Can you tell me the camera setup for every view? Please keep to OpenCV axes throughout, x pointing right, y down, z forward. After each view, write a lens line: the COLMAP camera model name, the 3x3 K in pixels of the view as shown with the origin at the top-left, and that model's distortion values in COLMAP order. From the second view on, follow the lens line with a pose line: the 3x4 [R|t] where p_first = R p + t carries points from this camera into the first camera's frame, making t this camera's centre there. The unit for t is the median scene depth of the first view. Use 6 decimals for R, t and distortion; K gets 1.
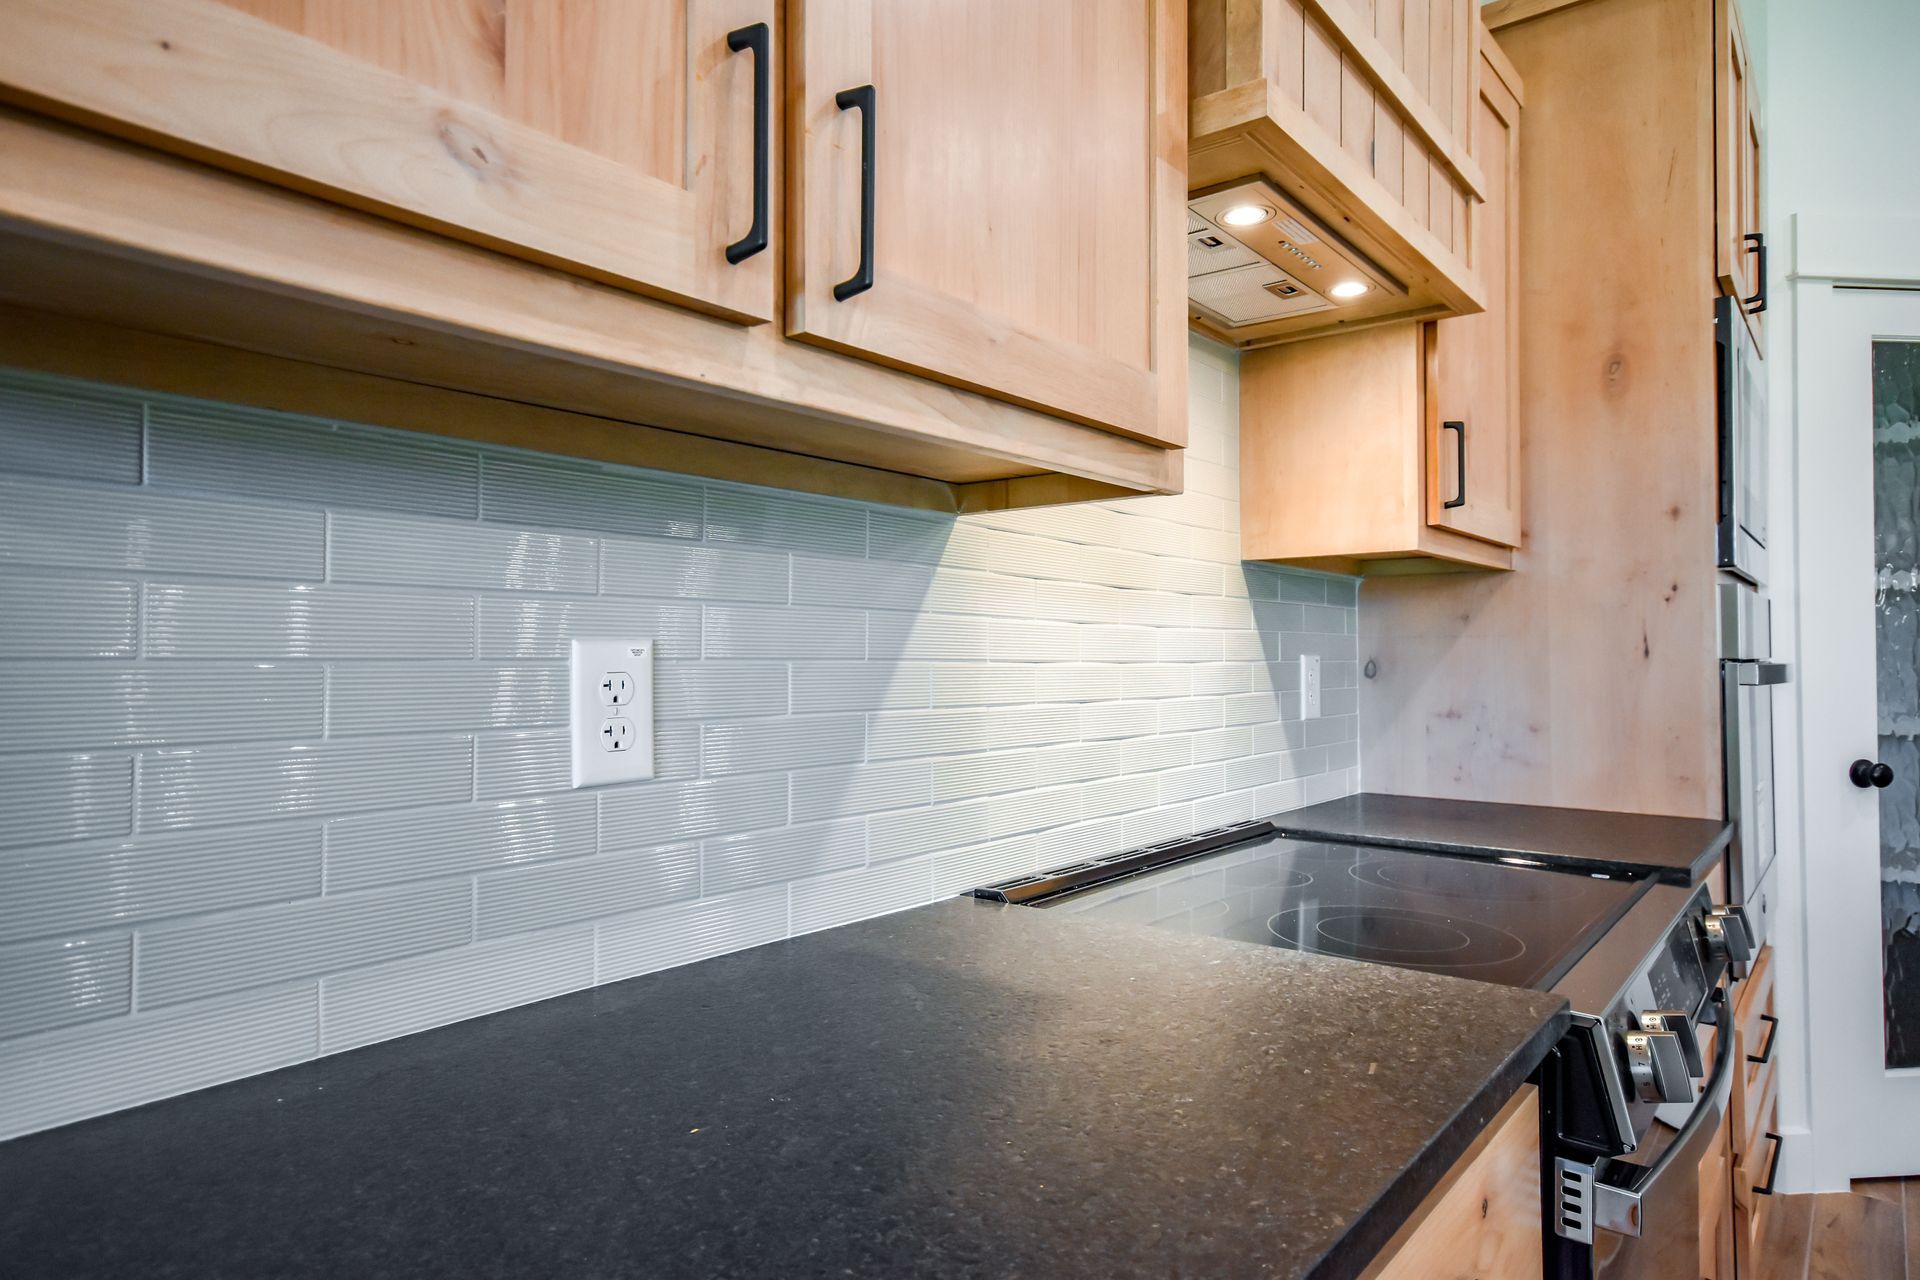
lens RADIAL K [[1152.6, 0, 960.0], [0, 1152.6, 640.0], [0, 0, 1]] dist [0.016102, 0.000129]
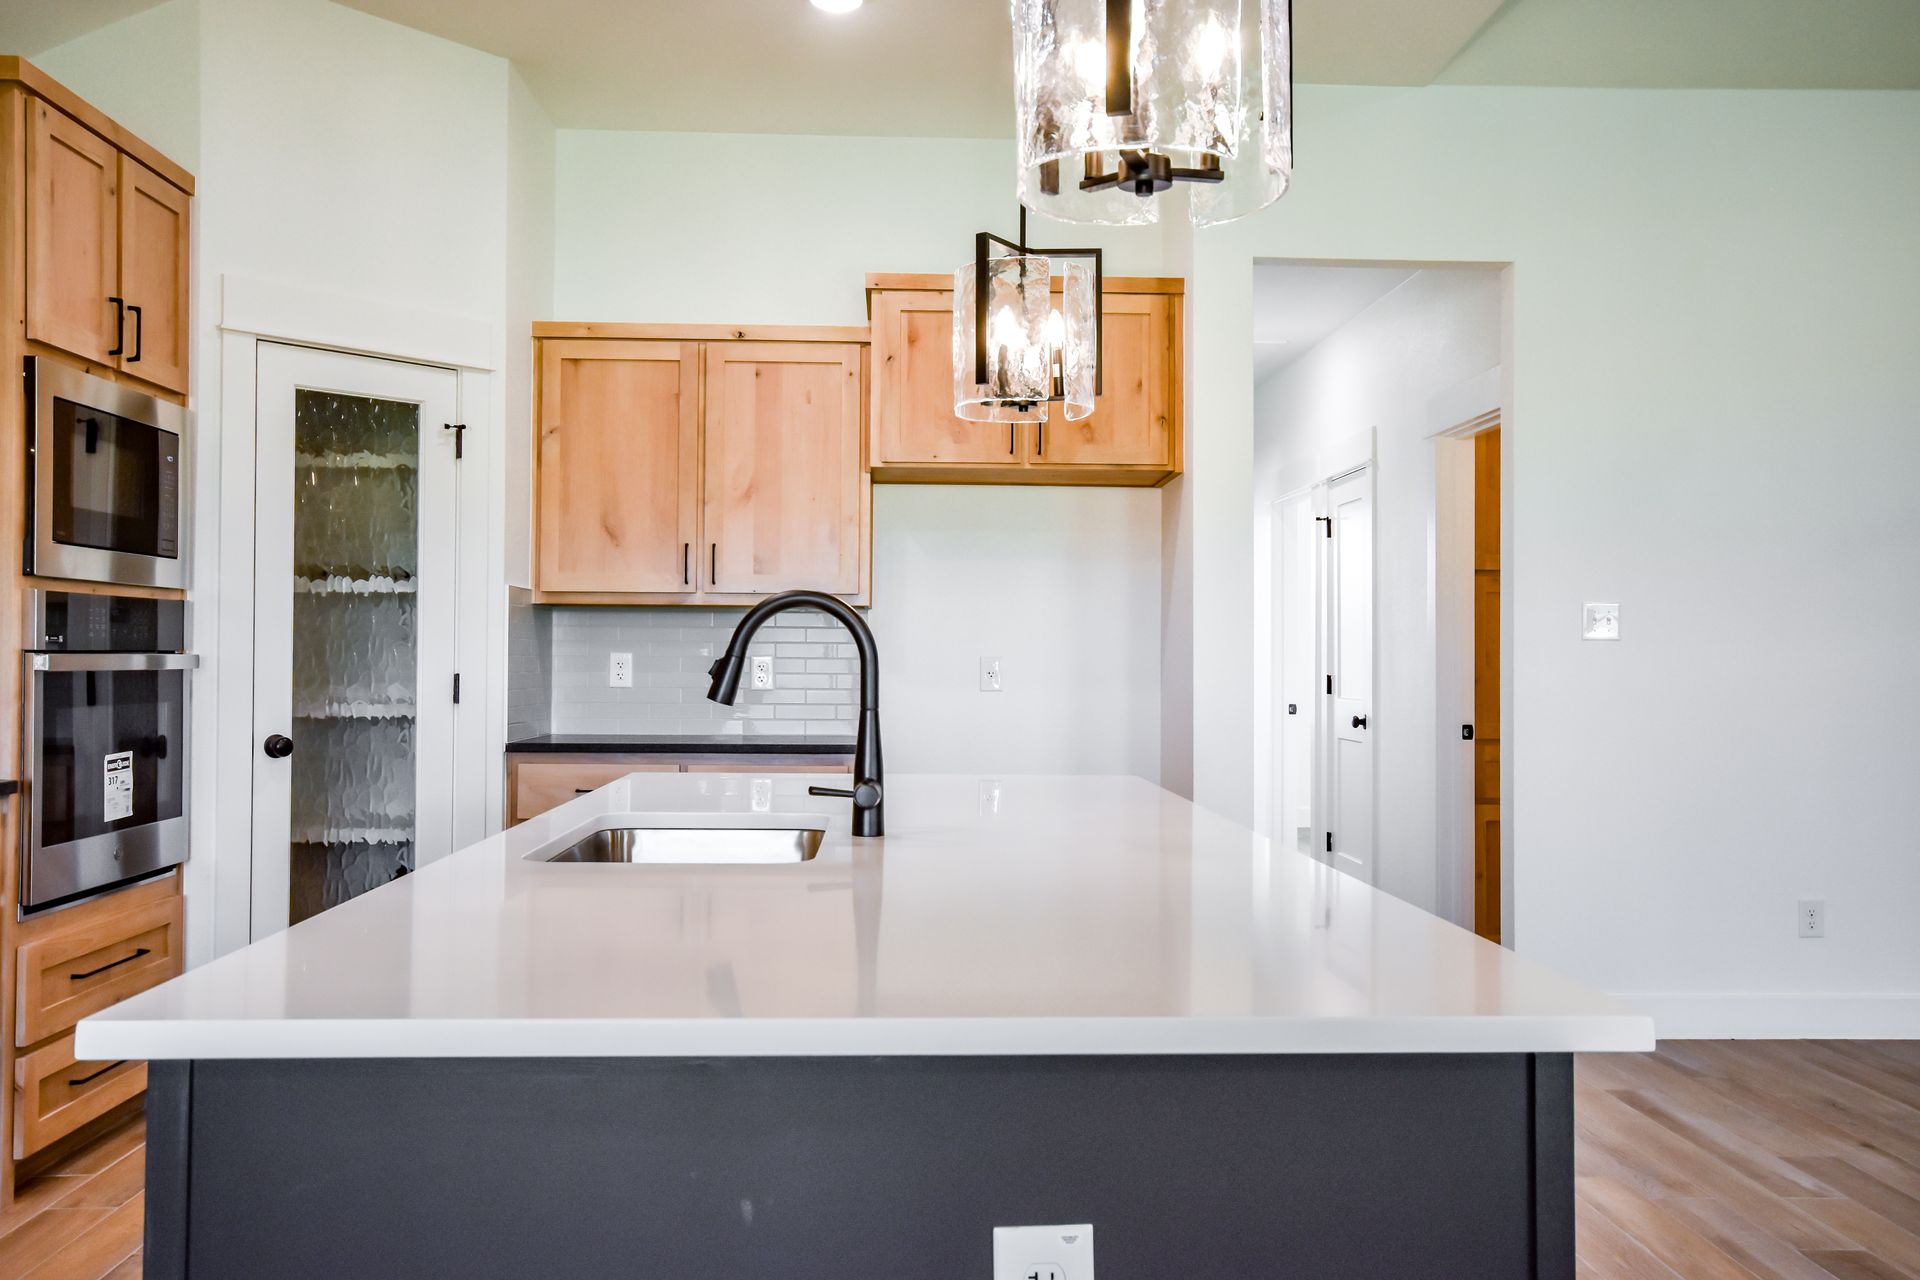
lens RADIAL K [[1598.0, 0, 954.9], [0, 1598.0, 632.6], [0, 0, 1]] dist [0.003324, 0.059707]
pose [[0.759860, 0.013176, 0.649953, 0.350943], [-0.014413, 0.999890, -0.003420, -0.012355], [-0.649927, -0.006769, 0.759967, -1.118897]]
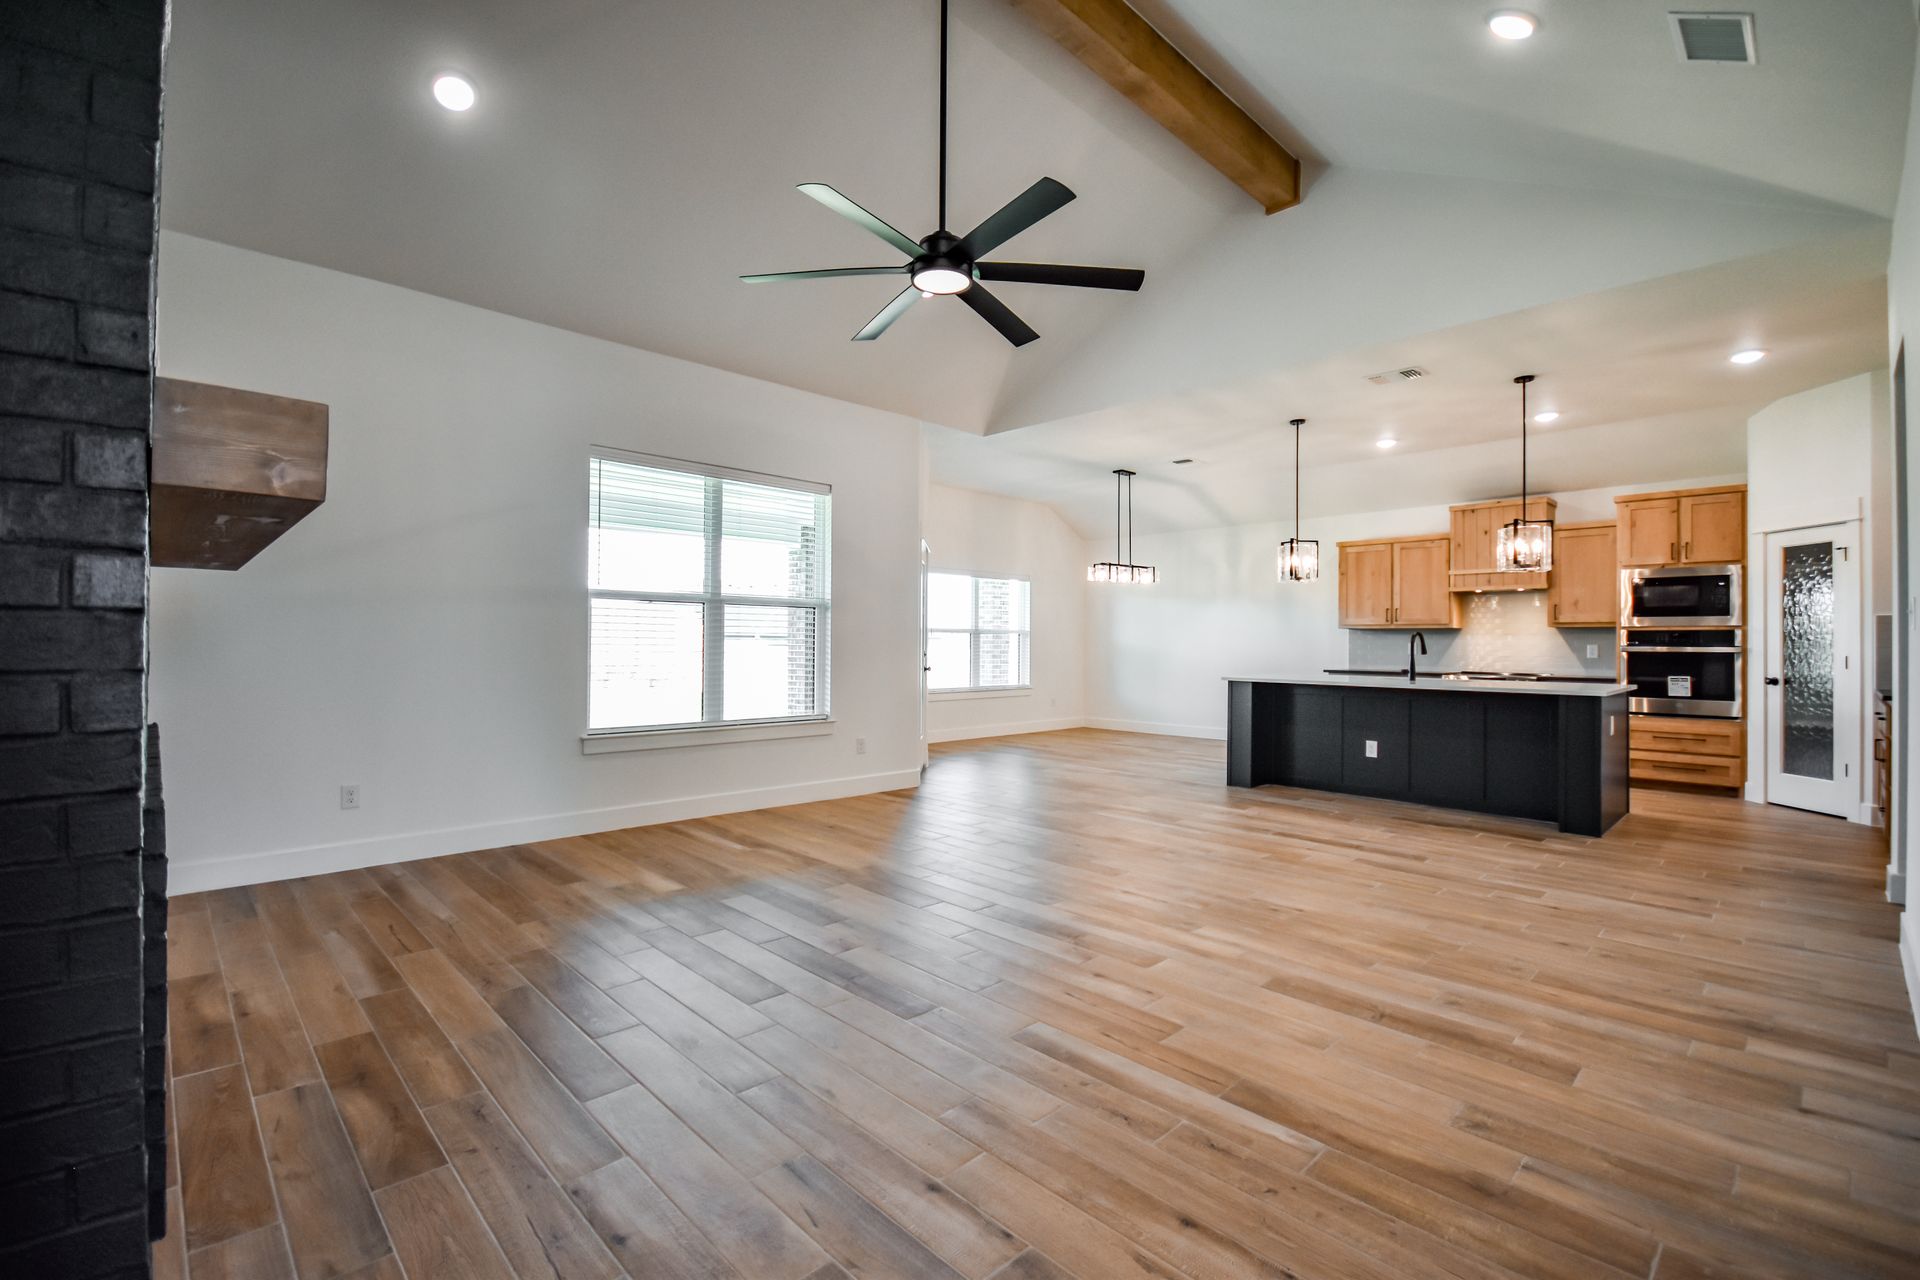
lens RADIAL K [[843.7, 0, 962.8], [0, 843.7, 632.1], [0, 0, 1]] dist [0.009496, -0.009698]
pose [[-0.130420, -0.015034, -0.991345, 5.323314], [0.007293, 0.999843, -0.016123, -0.004484], [0.991432, -0.009333, -0.130290, -1.482424]]
